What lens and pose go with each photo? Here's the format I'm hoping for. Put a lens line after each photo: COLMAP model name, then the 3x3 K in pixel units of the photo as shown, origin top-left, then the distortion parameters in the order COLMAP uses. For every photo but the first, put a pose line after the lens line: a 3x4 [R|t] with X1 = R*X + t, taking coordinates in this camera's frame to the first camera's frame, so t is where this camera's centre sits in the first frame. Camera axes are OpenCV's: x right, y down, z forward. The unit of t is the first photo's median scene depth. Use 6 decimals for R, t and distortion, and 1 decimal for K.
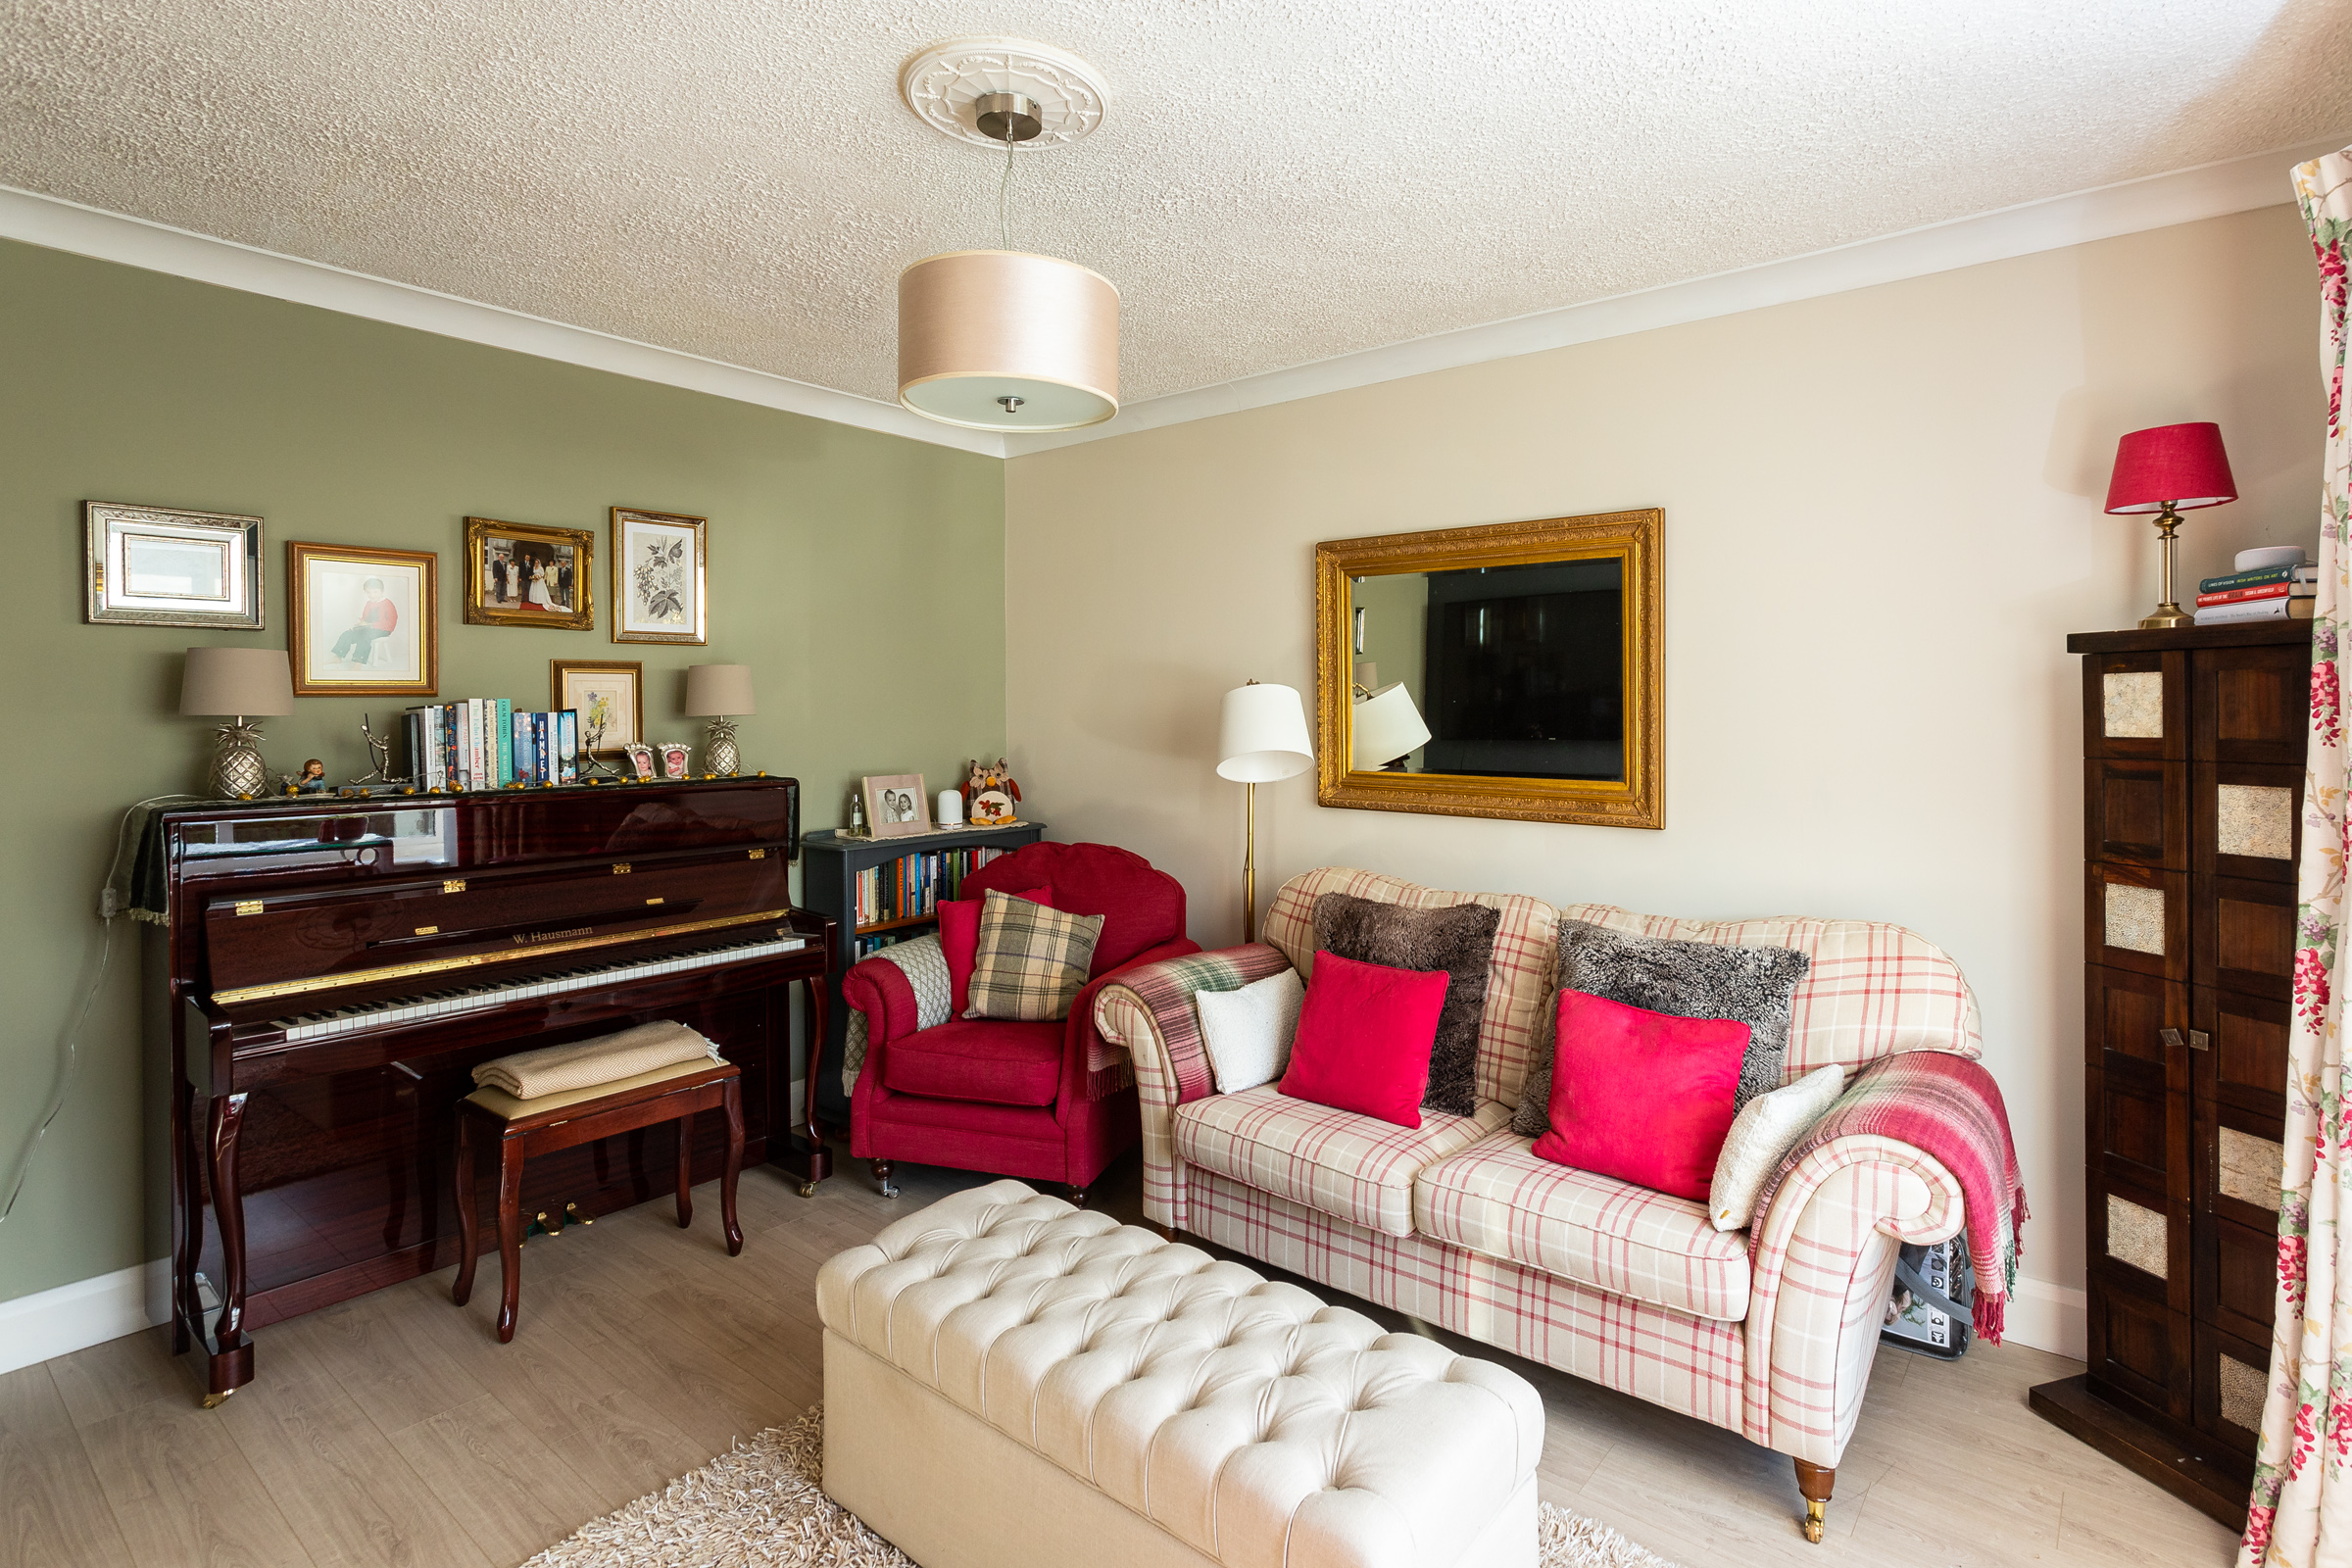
lens RADIAL K [[1128.7, 0, 1160.9], [0, 1128.7, 729.0], [0, 0, 1]] dist [-0.002720, -0.000386]
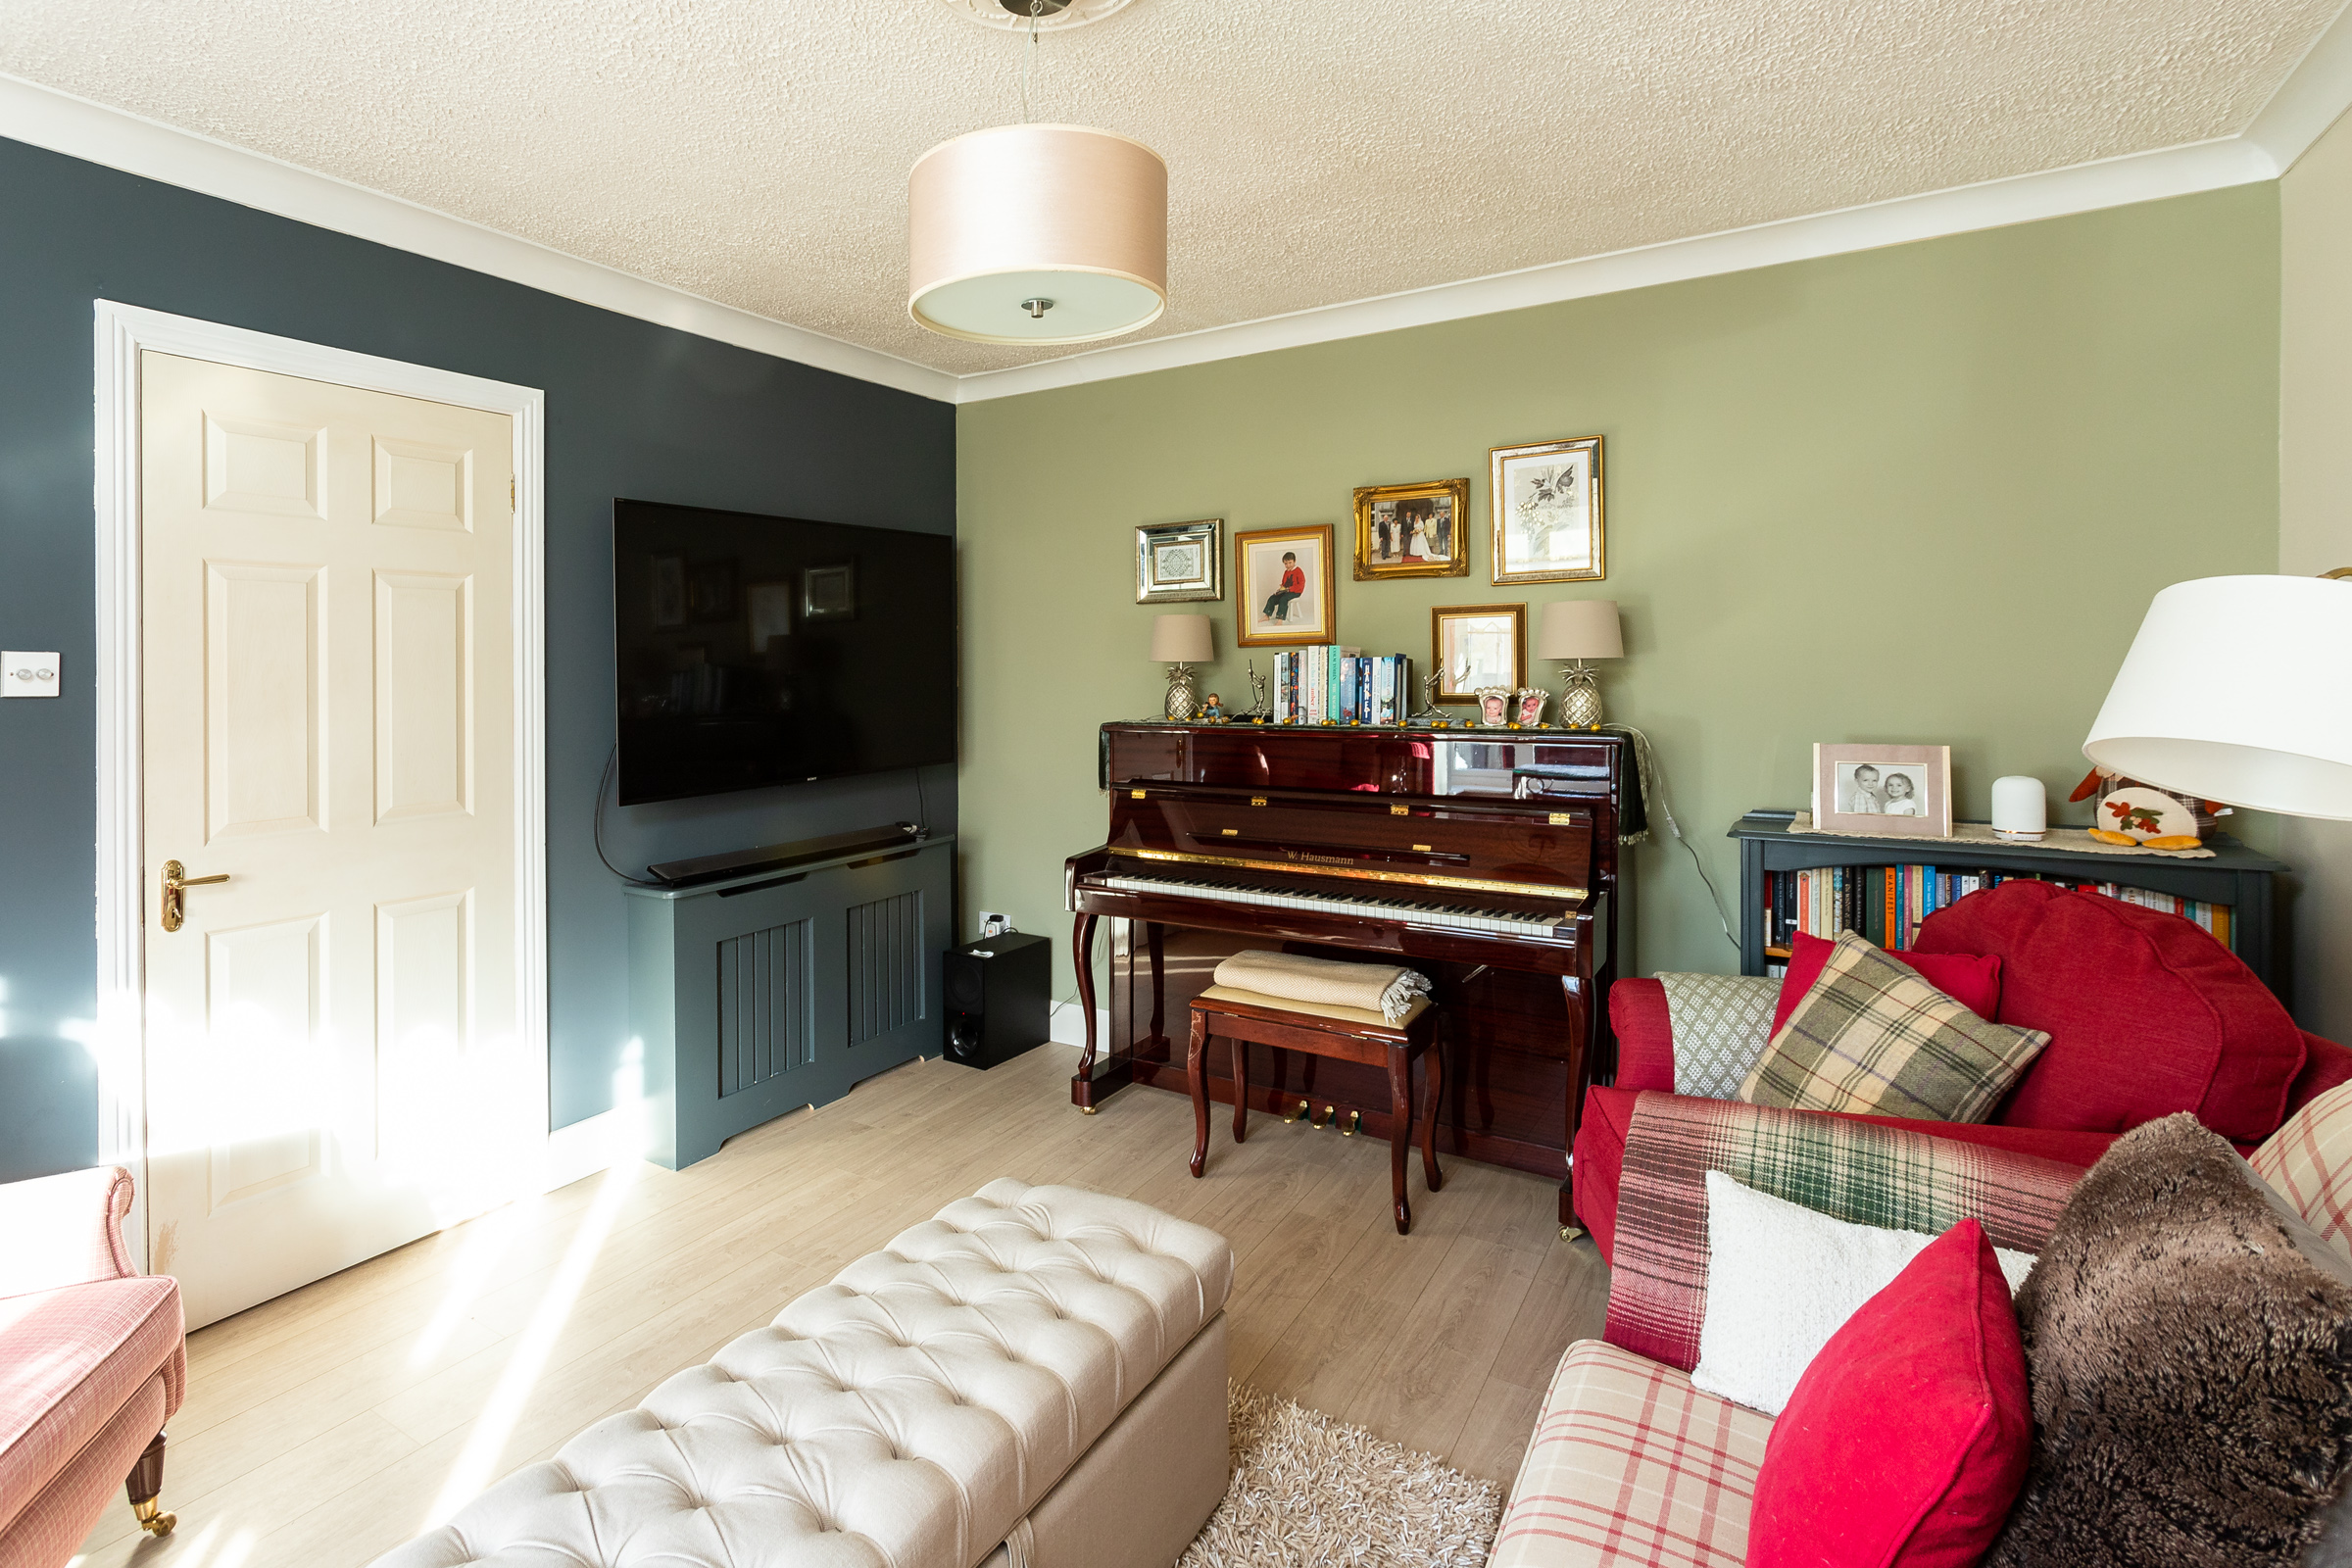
lens RADIAL K [[1128.7, 0, 1154.8], [0, 1128.7, 663.7], [0, 0, 1]] dist [-0.002720, -0.000386]
pose [[0.152672, 0.000724, -0.988277, 0.468089], [-0.005280, 0.999986, -0.000083, -0.006861], [0.988263, 0.005231, 0.152673, 0.584792]]
